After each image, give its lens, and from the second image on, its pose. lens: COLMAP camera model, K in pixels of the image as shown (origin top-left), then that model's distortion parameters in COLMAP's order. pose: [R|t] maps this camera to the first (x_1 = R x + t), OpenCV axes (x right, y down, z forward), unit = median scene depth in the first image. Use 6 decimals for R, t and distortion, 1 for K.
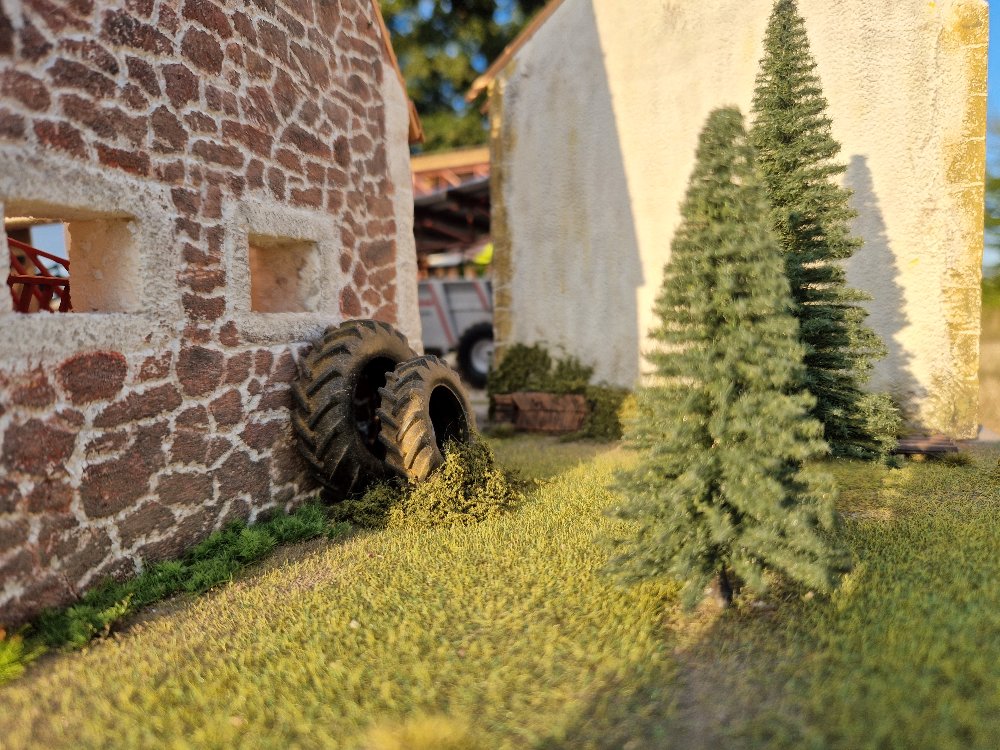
lens RADIAL K [[738.5, 0, 500.0], [0, 738.5, 375.0], [0, 0, 1]] dist [0.003255, -0.027031]
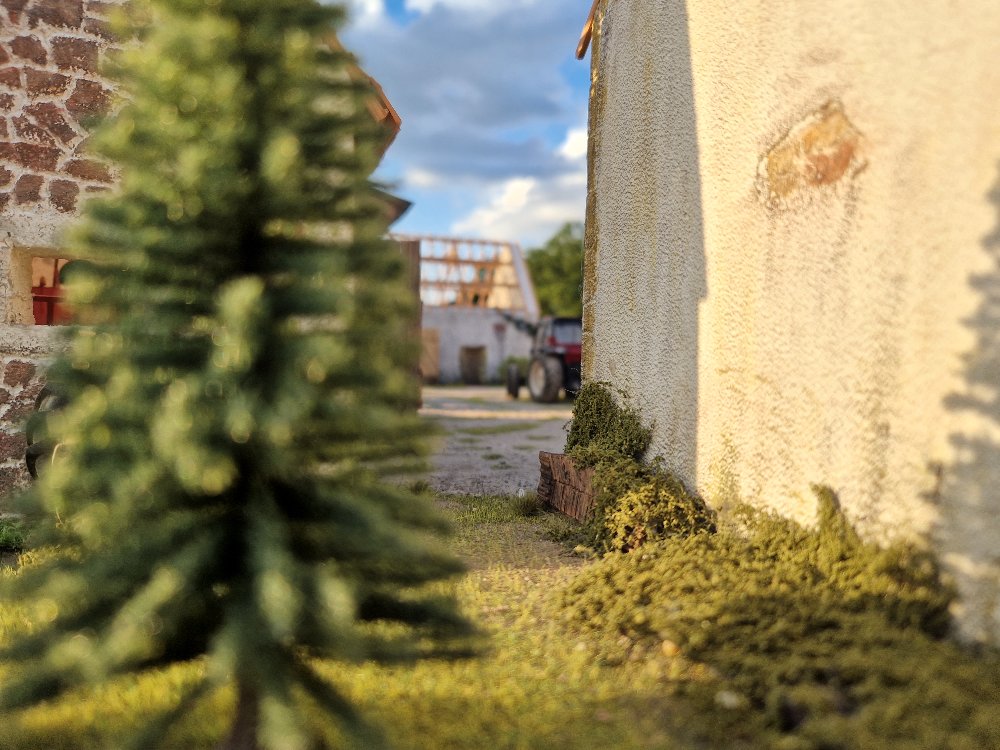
lens RADIAL K [[738.5, 0, 500.0], [0, 738.5, 375.0], [0, 0, 1]] dist [0.003255, -0.027031]
pose [[0.642520, 0.061443, -0.763801, 0.856620], [-0.094034, 0.995568, 0.000984, -0.076414], [0.760477, 0.071191, 0.645451, 0.836244]]
